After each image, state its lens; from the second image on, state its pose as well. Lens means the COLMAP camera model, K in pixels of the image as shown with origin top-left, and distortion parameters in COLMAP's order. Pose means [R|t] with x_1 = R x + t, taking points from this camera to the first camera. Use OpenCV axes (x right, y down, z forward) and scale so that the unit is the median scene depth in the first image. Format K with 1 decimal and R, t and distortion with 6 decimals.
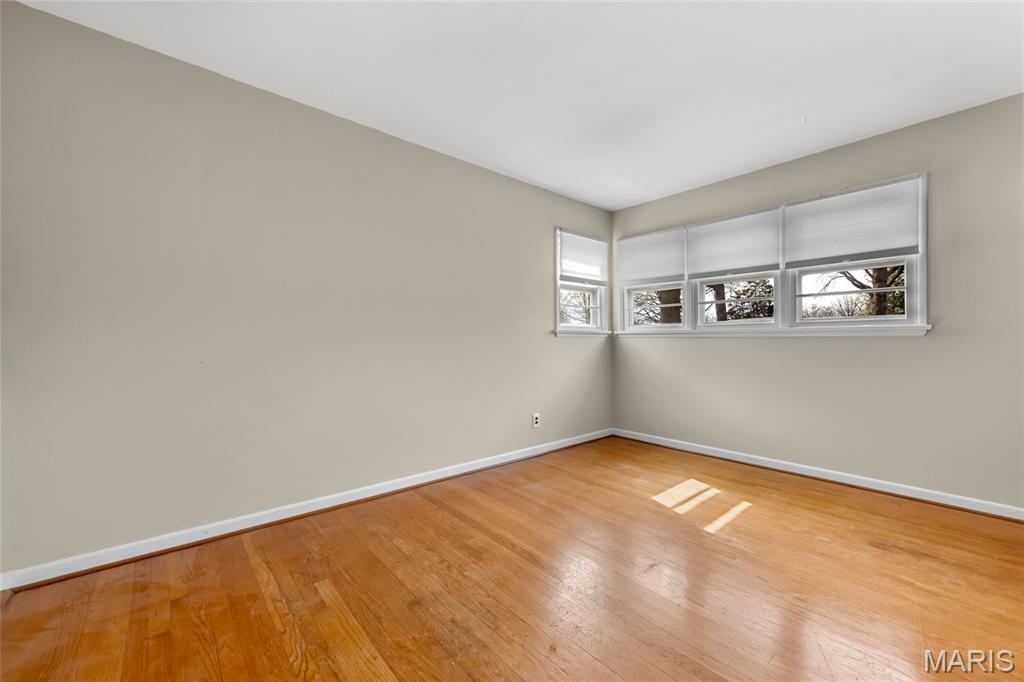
lens RADIAL K [[401.2, 0, 512.1], [0, 401.2, 340.8], [0, 0, 1]] dist [-0.001345, 0.000067]
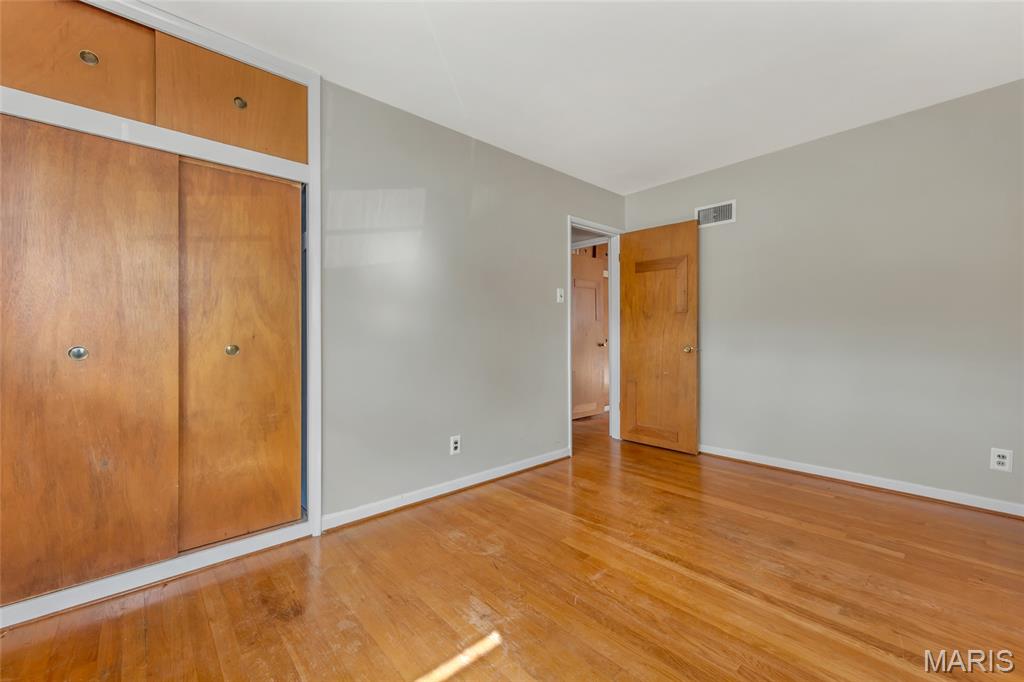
lens RADIAL K [[401.2, 0, 512.1], [0, 401.2, 336.9], [0, 0, 1]] dist [-0.001345, 0.000067]
pose [[-0.999826, 0.010904, -0.015118, 0.509996], [0.010885, 0.999940, 0.001337, -0.006640], [0.015132, 0.001172, -0.999885, 1.775255]]
